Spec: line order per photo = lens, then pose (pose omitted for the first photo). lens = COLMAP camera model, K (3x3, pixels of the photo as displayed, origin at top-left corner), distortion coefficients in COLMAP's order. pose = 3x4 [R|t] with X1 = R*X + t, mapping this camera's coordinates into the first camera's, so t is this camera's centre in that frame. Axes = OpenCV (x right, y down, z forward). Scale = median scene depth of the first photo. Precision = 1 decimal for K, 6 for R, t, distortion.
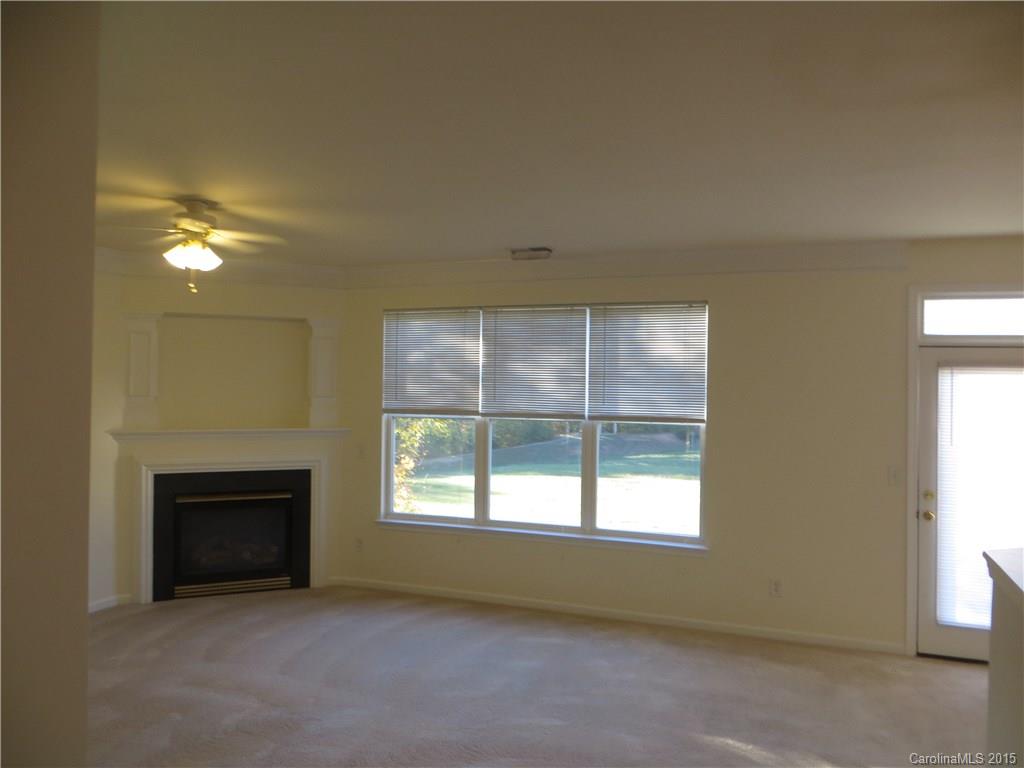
lens RADIAL K [[769.1, 0, 540.2], [0, 769.1, 381.7], [0, 0, 1]] dist [-0.047152, 0.000123]
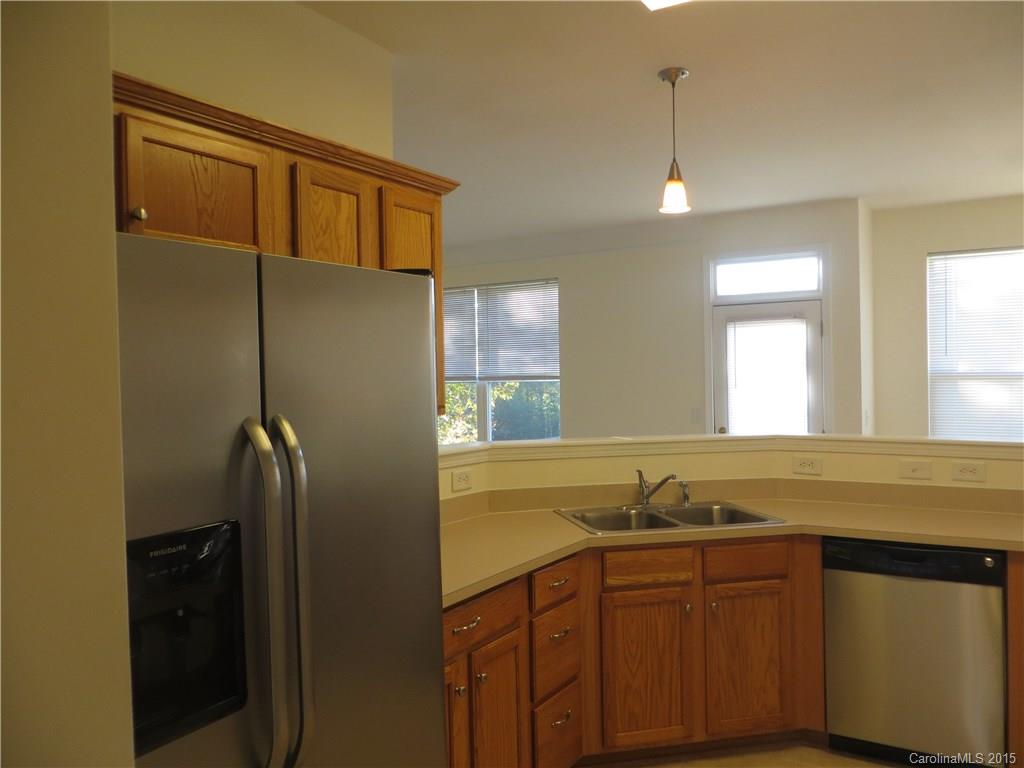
lens RADIAL K [[769.1, 0, 540.2], [0, 769.1, 381.7], [0, 0, 1]] dist [-0.047152, 0.000123]
pose [[0.983342, -0.033592, -0.178636, 0.374962], [0.037081, 0.999180, 0.016229, 0.035040], [0.177945, -0.022583, 0.983781, -0.182926]]
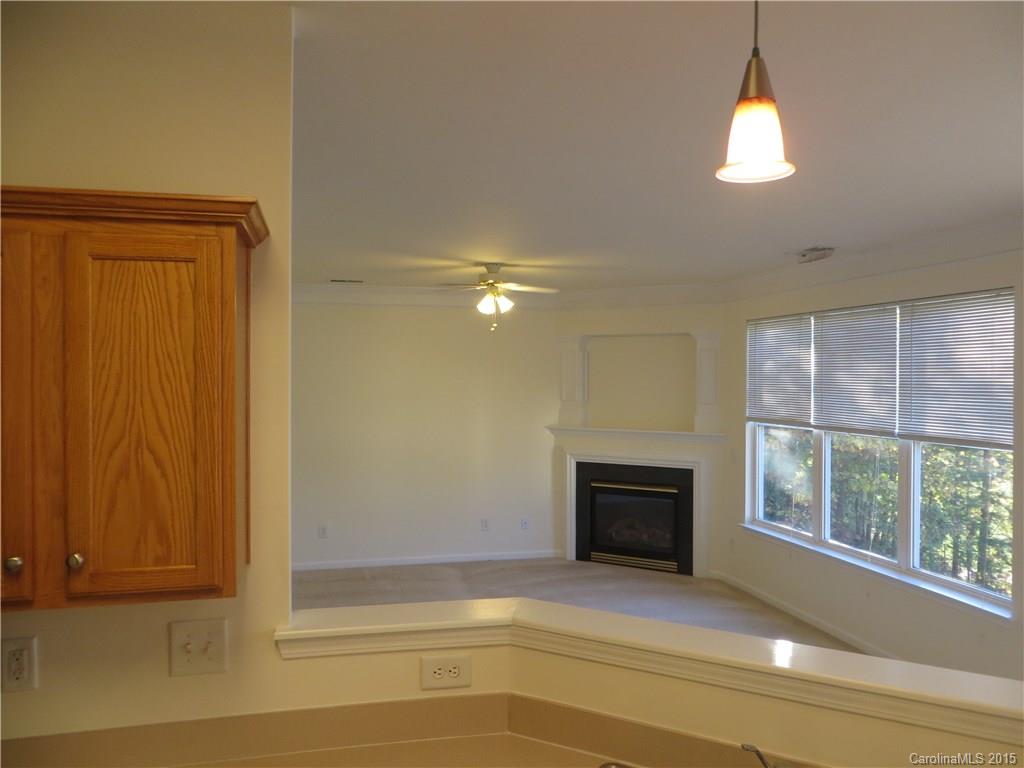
lens RADIAL K [[769.1, 0, 540.2], [0, 769.1, 381.7], [0, 0, 1]] dist [-0.047152, 0.000123]
pose [[0.574770, -0.001400, -0.818314, 0.519814], [0.004651, 0.999988, 0.001556, -0.016207], [0.818302, -0.004700, 0.574770, 0.196550]]
